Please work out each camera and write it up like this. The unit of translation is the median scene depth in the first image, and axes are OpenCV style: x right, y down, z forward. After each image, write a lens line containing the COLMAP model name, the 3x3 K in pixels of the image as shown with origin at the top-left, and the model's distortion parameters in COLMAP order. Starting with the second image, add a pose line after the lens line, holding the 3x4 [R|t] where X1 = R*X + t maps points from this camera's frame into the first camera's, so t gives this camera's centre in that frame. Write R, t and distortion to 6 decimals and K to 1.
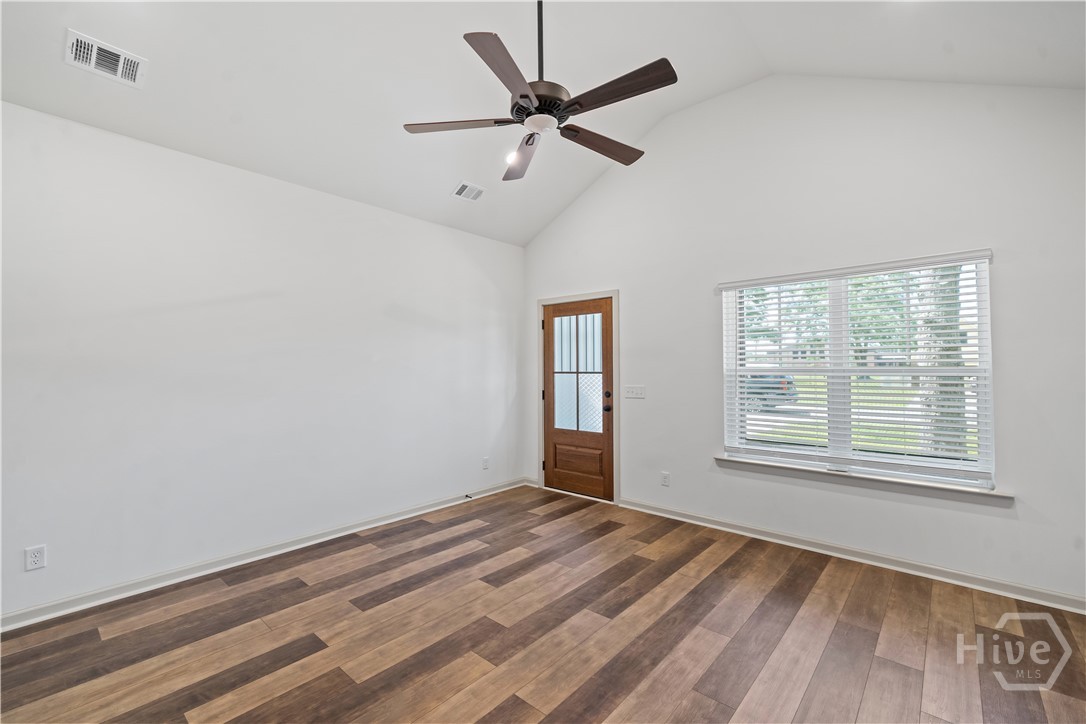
lens RADIAL K [[461.6, 0, 534.7], [0, 461.6, 368.7], [0, 0, 1]] dist [0.003331, 0.000342]
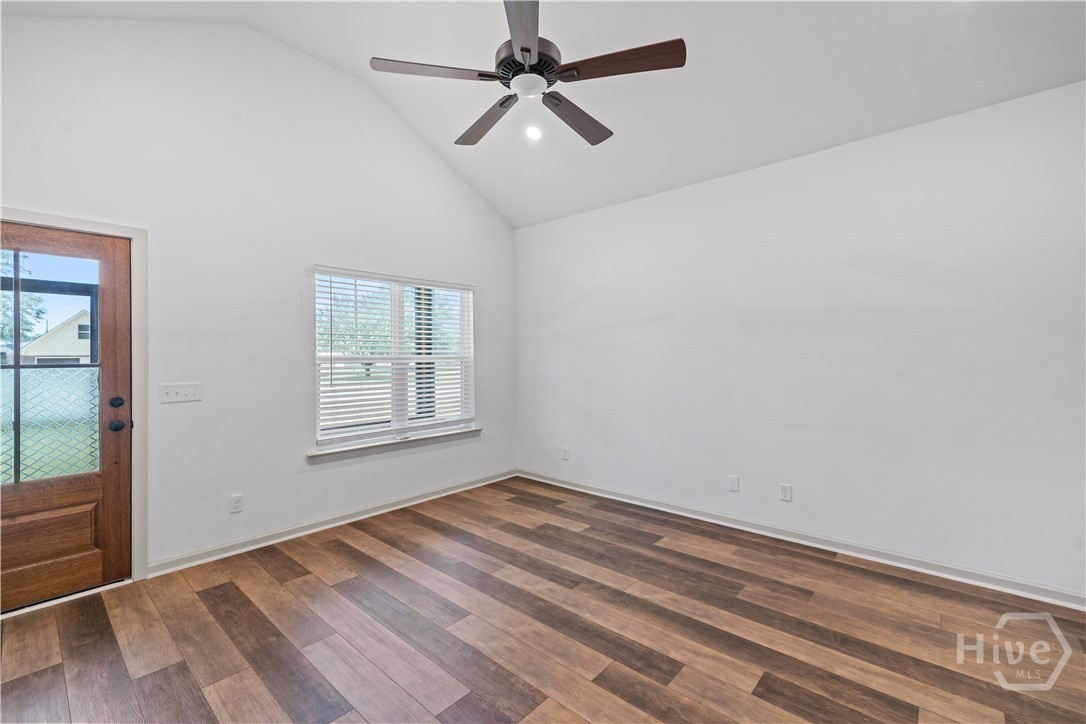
lens RADIAL K [[461.6, 0, 534.7], [0, 461.6, 368.7], [0, 0, 1]] dist [0.003331, 0.000342]
pose [[0.001085, -0.023393, 0.999726, -0.562770], [0.008223, 0.999693, 0.023383, 0.005327], [-0.999966, 0.008195, 0.001277, 0.614655]]
